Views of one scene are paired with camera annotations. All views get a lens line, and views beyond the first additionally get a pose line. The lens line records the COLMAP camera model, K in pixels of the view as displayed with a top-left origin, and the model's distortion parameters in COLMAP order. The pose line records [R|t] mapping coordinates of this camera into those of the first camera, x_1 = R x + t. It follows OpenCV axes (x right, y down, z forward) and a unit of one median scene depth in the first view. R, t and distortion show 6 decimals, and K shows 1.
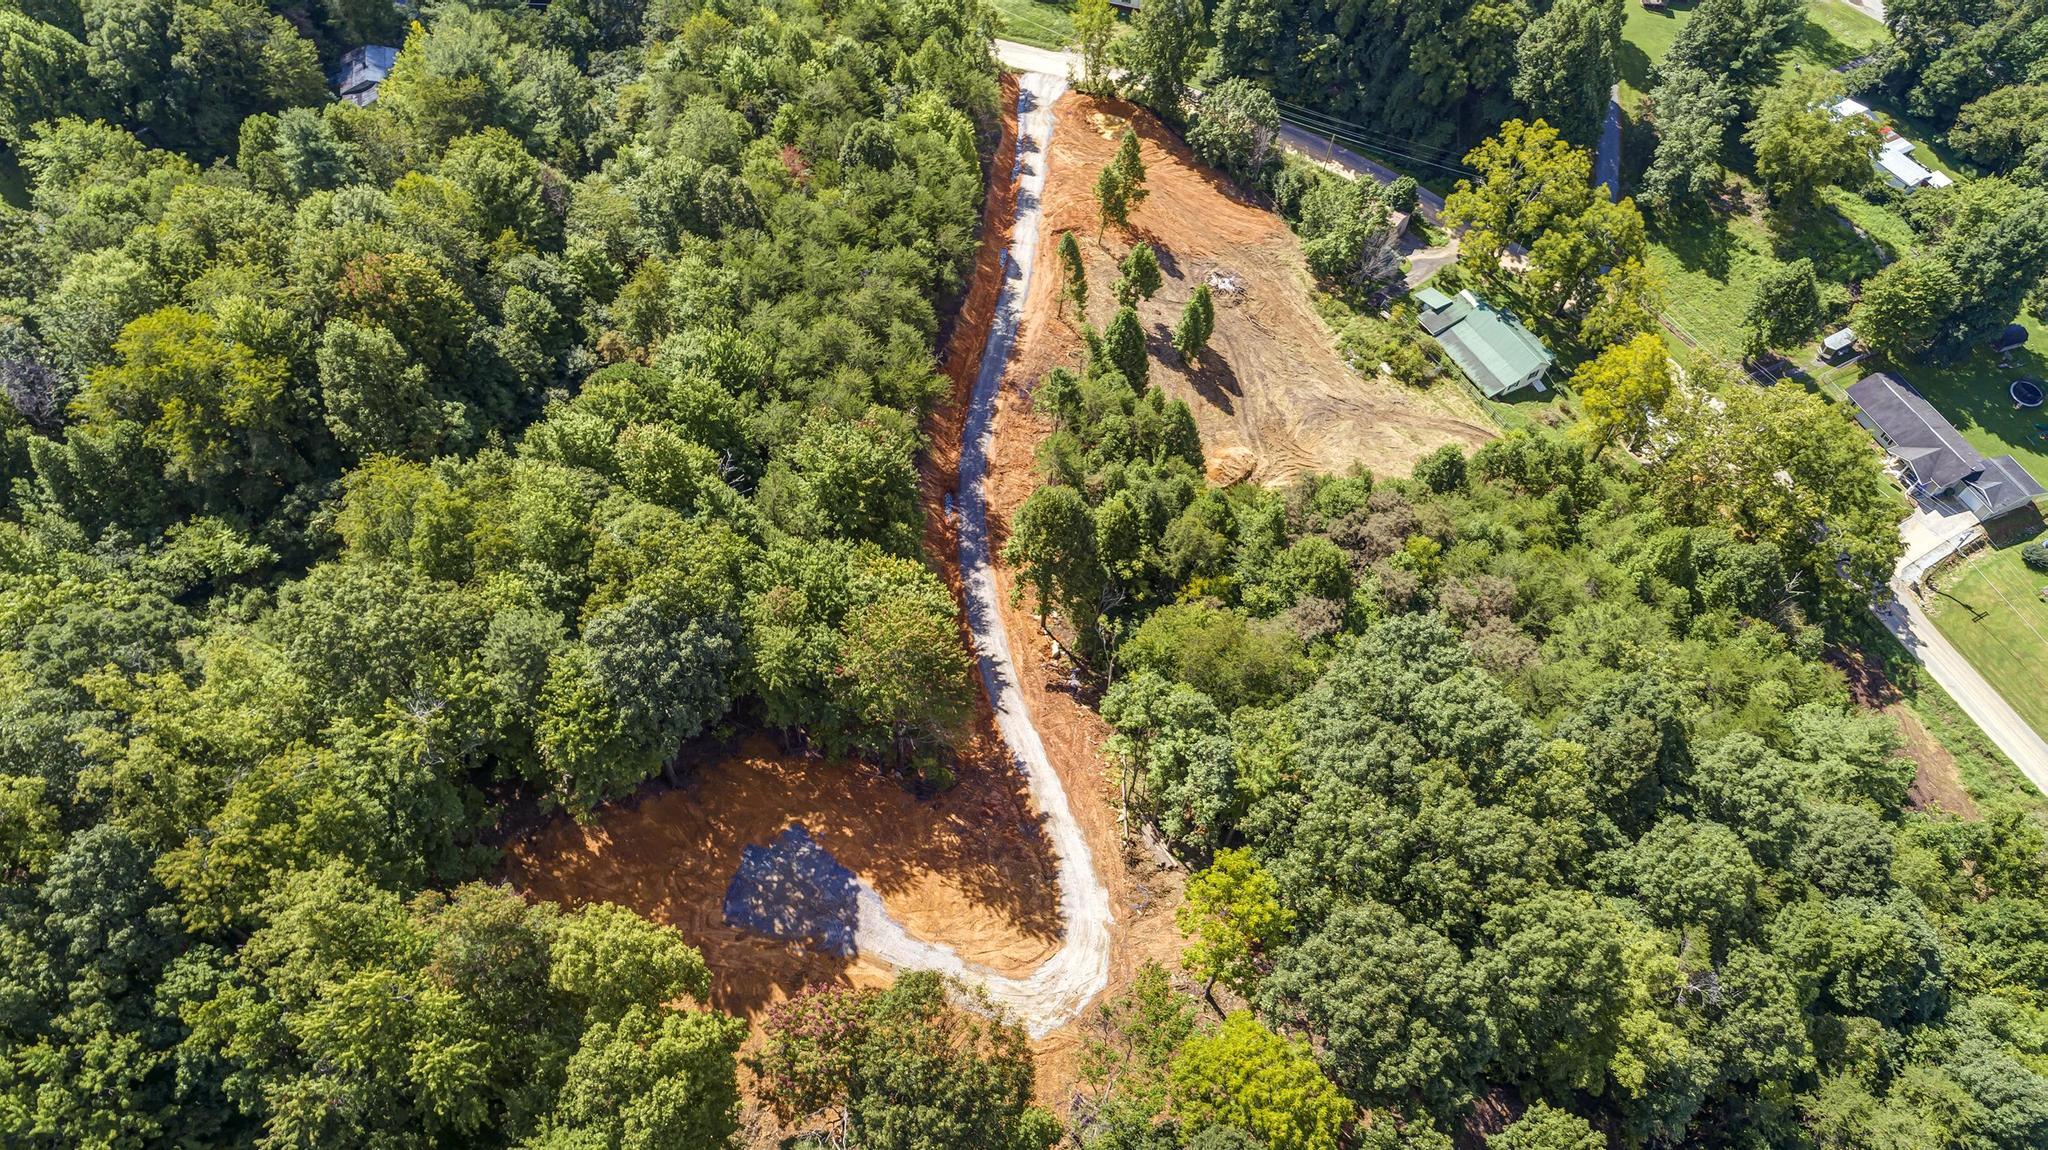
lens RADIAL K [[1492.3, 0, 1025.9], [0, 1492.3, 573.8], [0, 0, 1]] dist [0.006157, 0.002845]
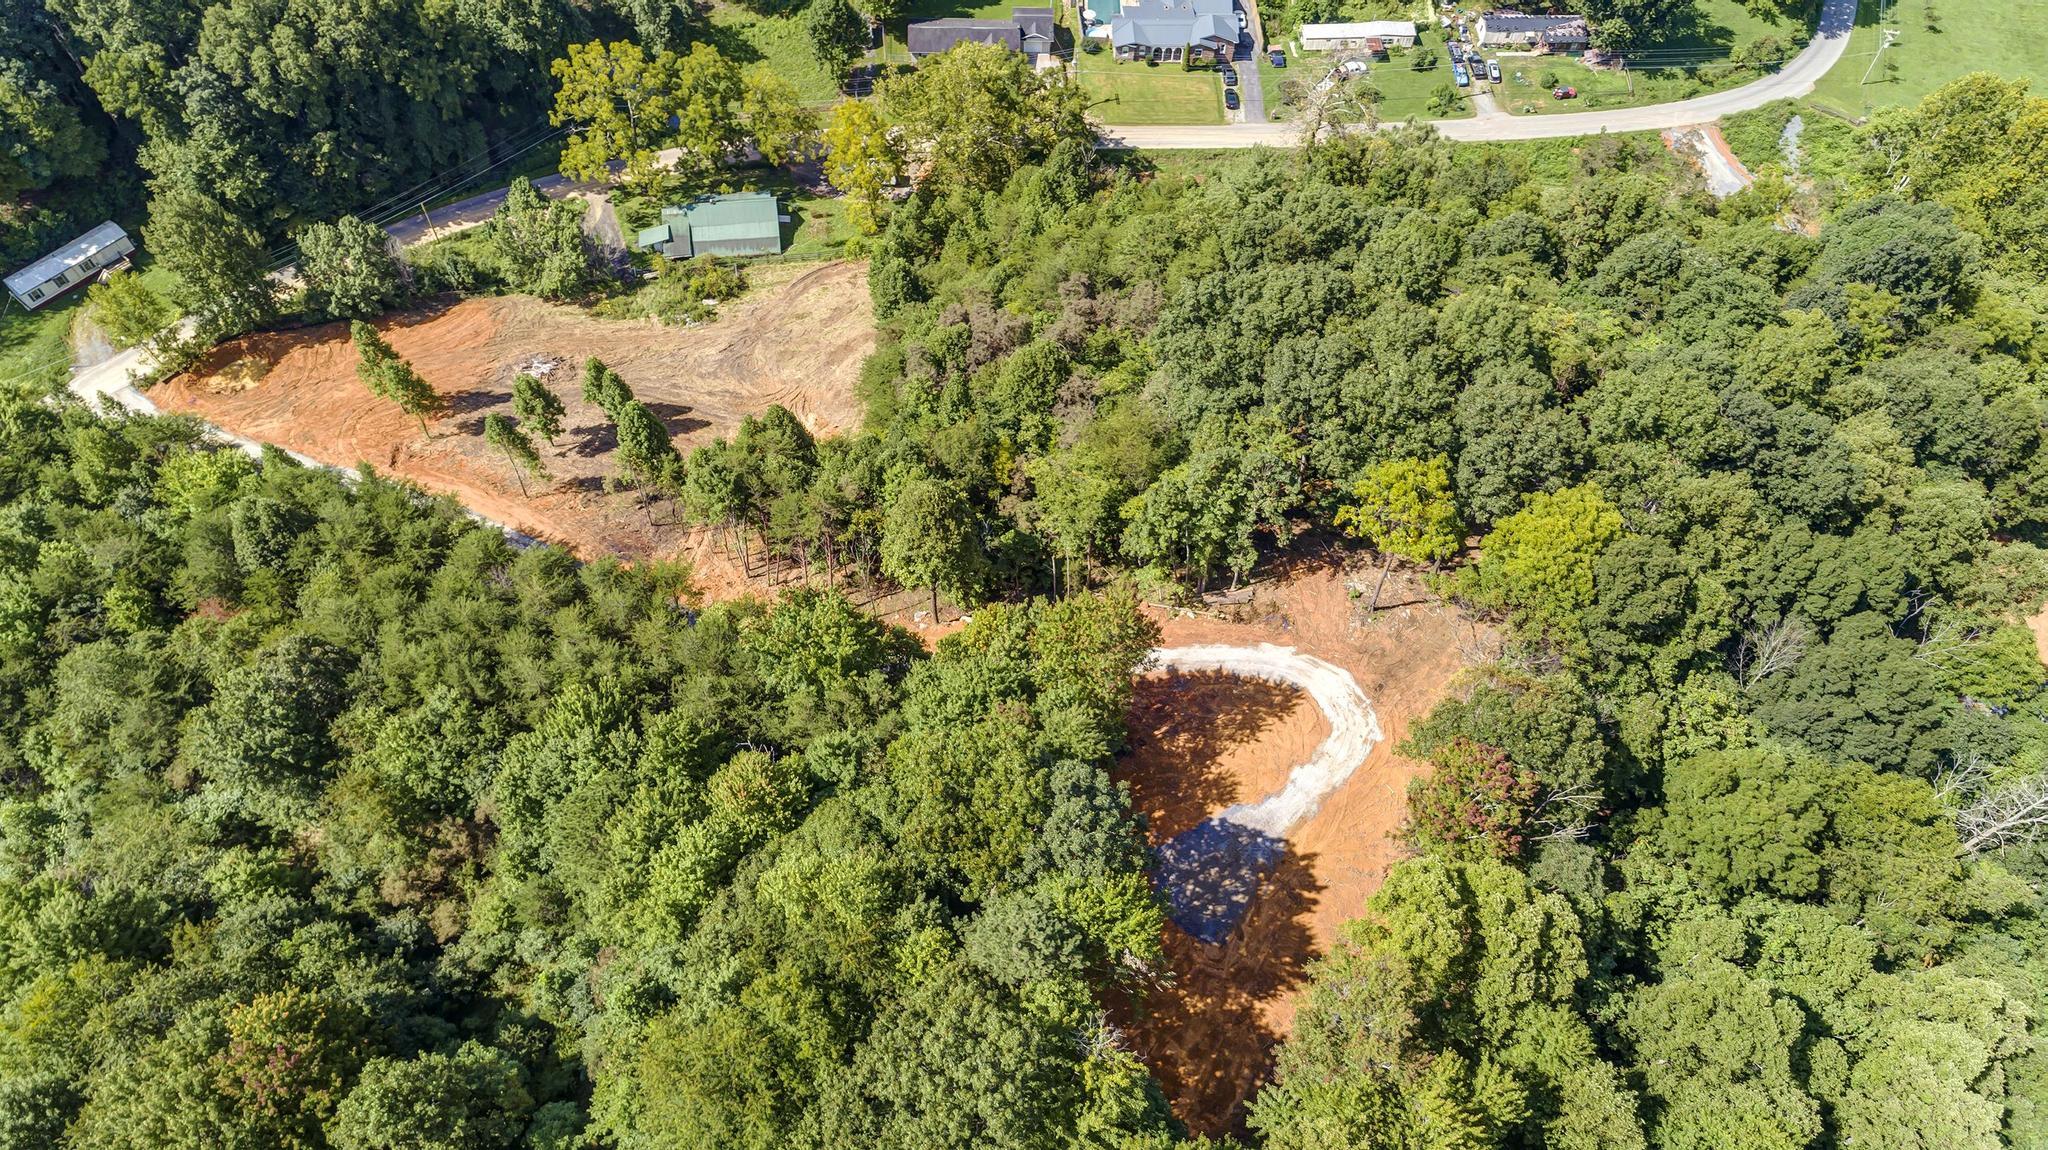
lens RADIAL K [[1492.3, 0, 1024.4], [0, 1492.3, 576.5], [0, 0, 1]] dist [0.006157, 0.002845]
pose [[0.341555, -0.769779, 0.539241, -0.385452], [0.746926, 0.570569, 0.341398, -0.223592], [-0.570475, 0.286167, 0.769848, 0.154404]]
